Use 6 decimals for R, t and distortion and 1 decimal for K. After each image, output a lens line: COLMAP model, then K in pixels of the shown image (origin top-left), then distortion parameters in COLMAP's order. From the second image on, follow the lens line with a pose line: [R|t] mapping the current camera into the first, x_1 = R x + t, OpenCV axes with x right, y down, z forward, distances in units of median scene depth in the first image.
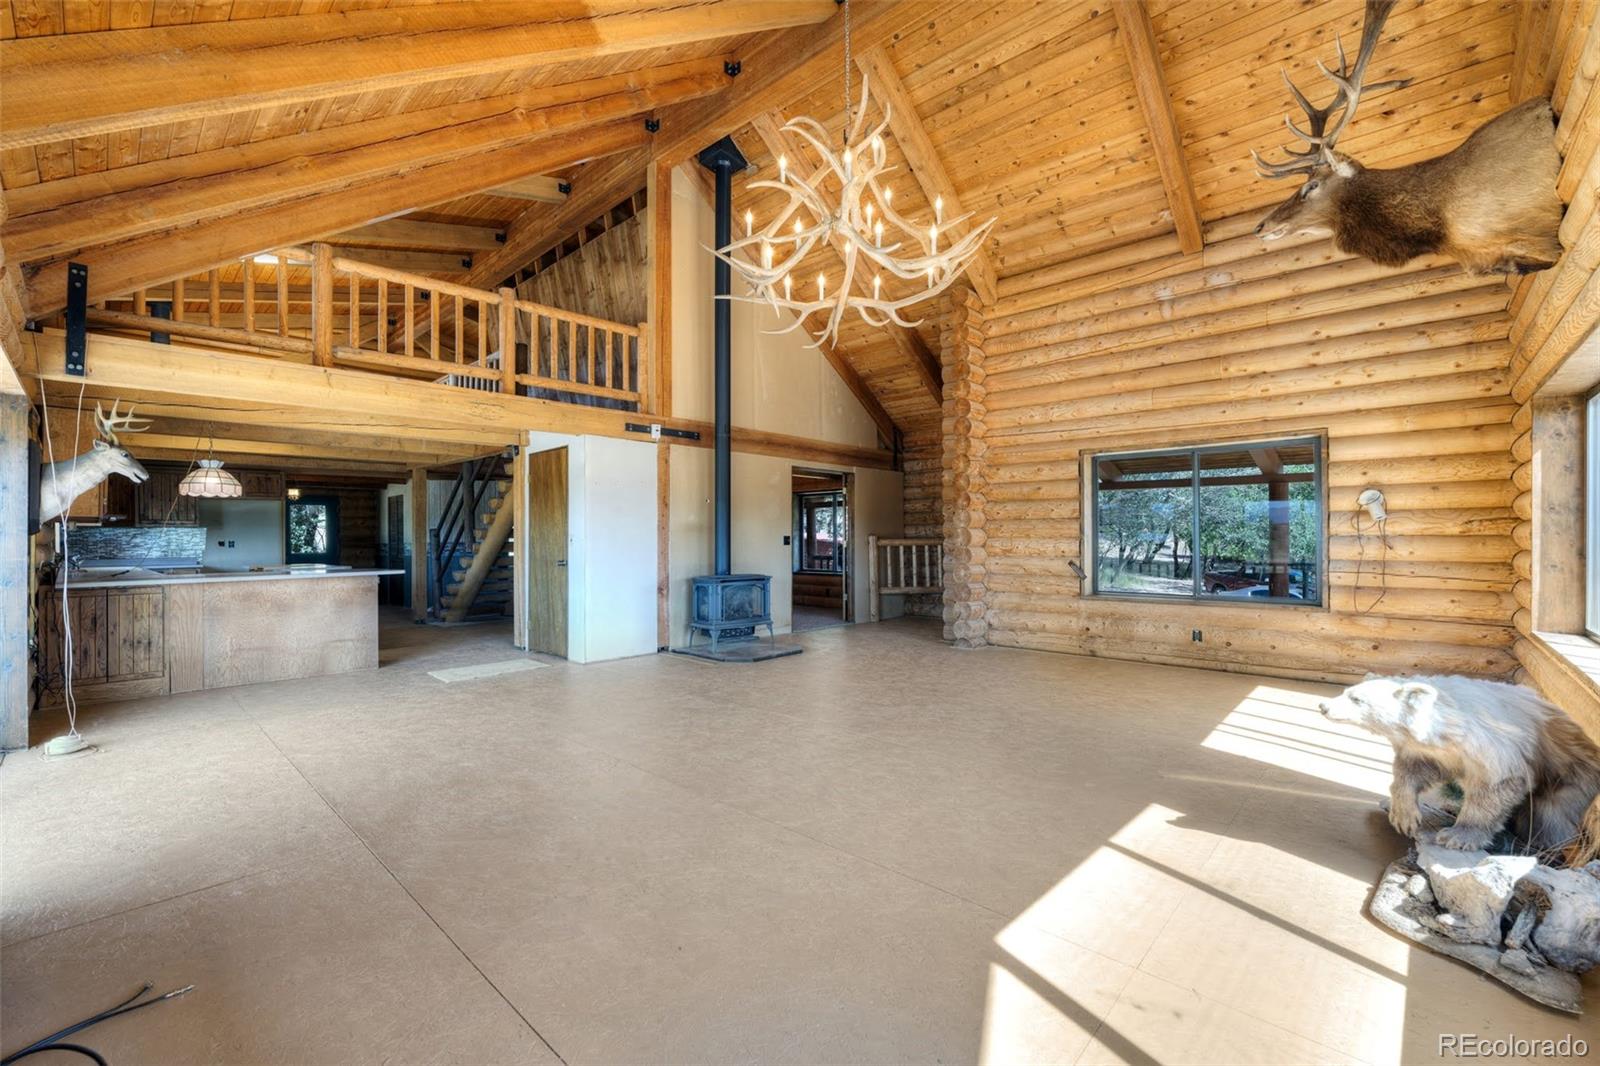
lens RADIAL K [[703.1, 0, 792.7], [0, 703.1, 539.8], [0, 0, 1]] dist [-0.004870, -0.001703]
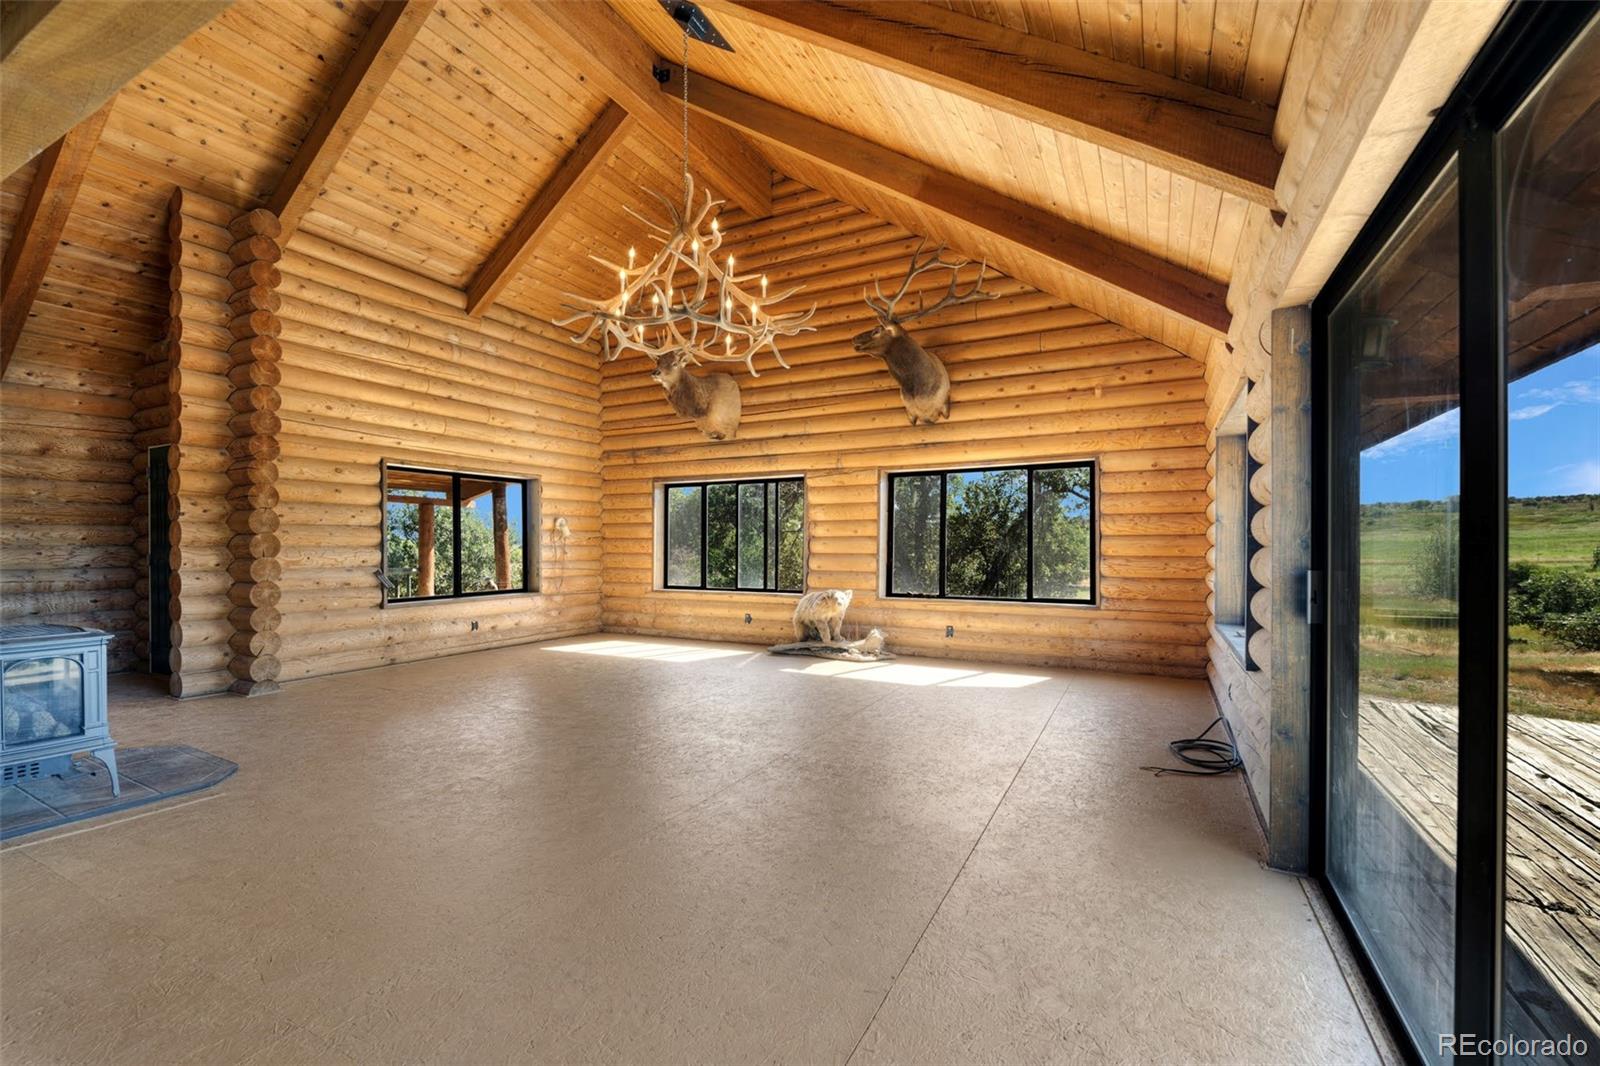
lens RADIAL K [[703.1, 0, 780.9], [0, 703.1, 549.2], [0, 0, 1]] dist [-0.004870, -0.001703]
pose [[-0.293240, 0.003260, 0.956033, -0.704993], [0.009679, 0.999953, -0.000441, 0.006861], [-0.955990, 0.009124, -0.293257, 0.767862]]
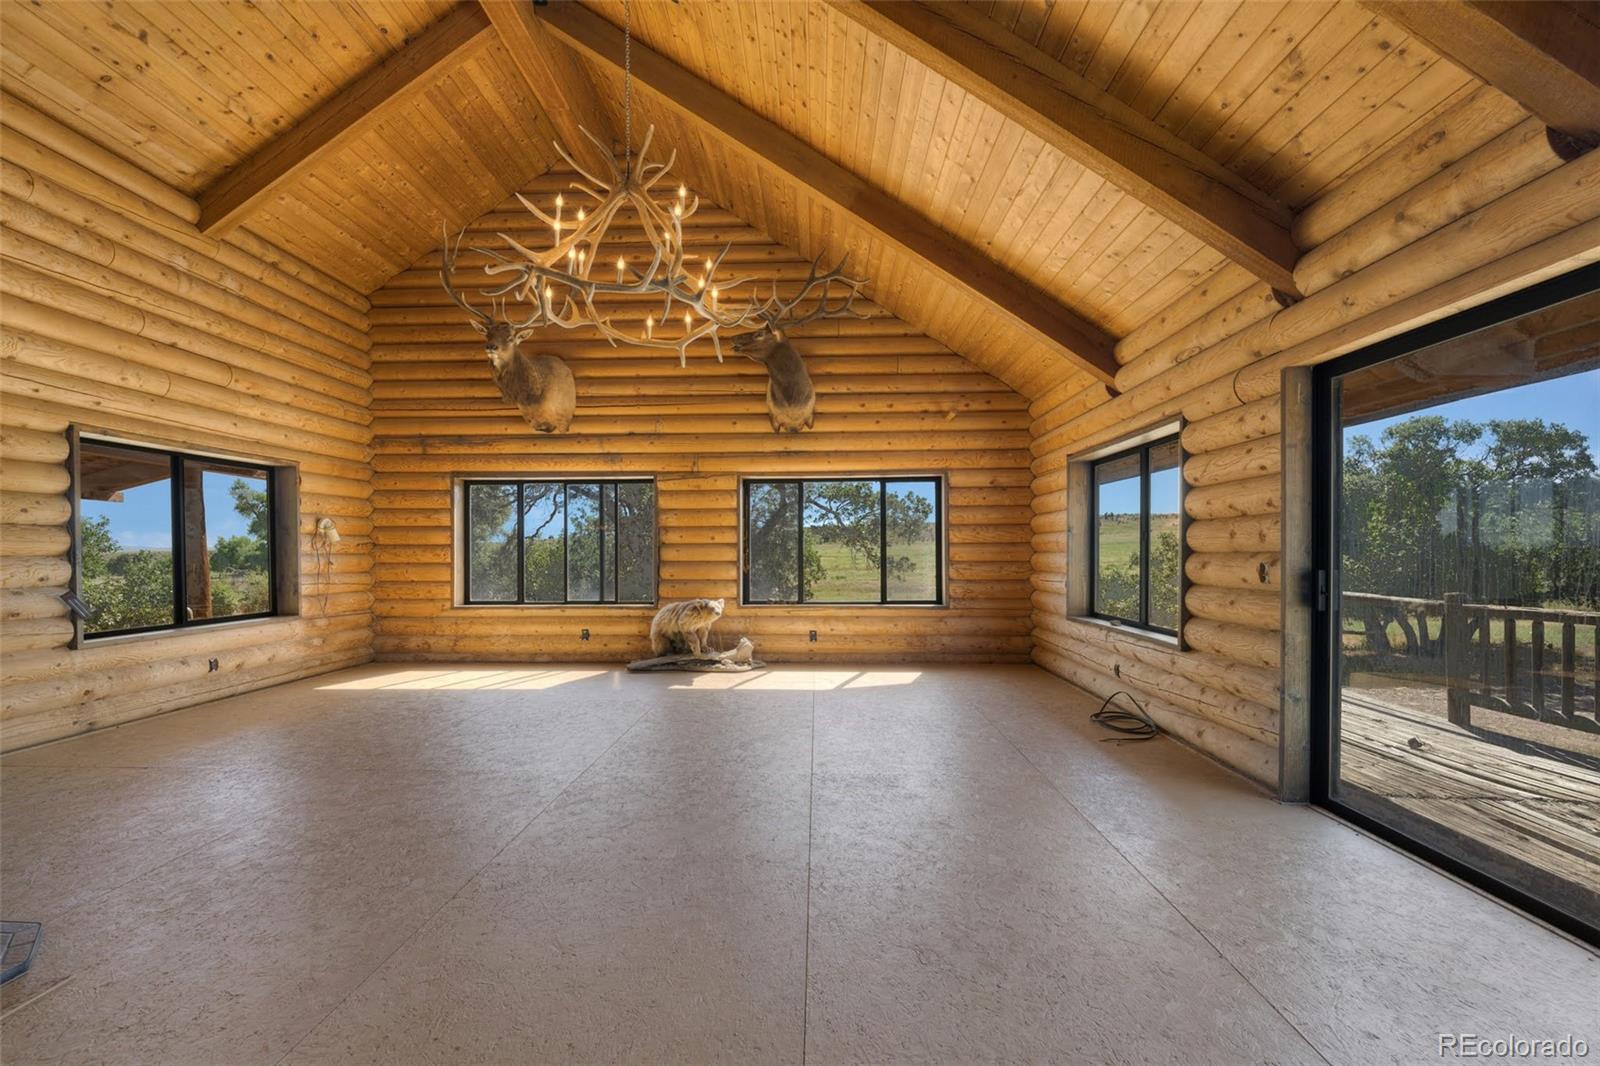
lens RADIAL K [[703.1, 0, 801.3], [0, 703.1, 558.4], [0, 0, 1]] dist [-0.004870, -0.001703]
pose [[-0.693573, 0.004375, 0.720373, -0.539501], [0.014531, 0.999863, 0.007919, 0.003779], [-0.720240, 0.015960, -0.693541, 0.978982]]
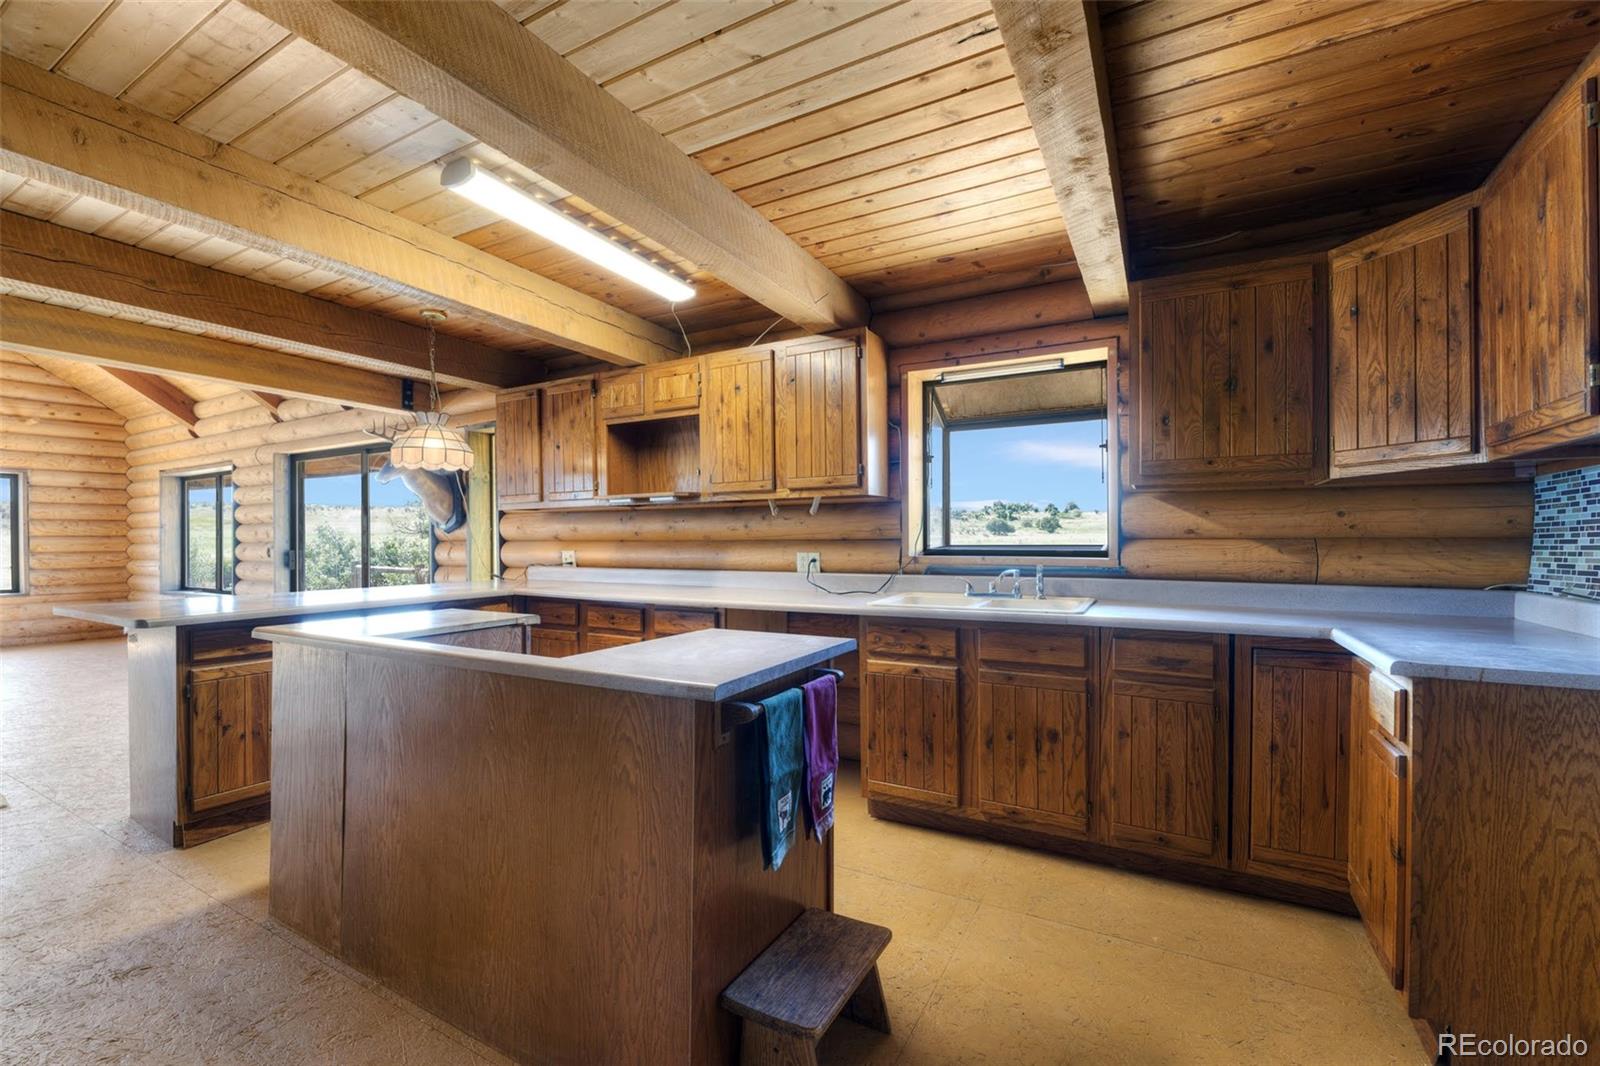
lens RADIAL K [[703.1, 0, 825.1], [0, 703.1, 539.3], [0, 0, 1]] dist [-0.004870, -0.001703]
pose [[-0.964439, 0.015851, -0.263831, -0.904340], [0.013917, 0.999861, 0.009199, 0.005929], [0.263940, 0.005200, -0.964525, 1.553918]]
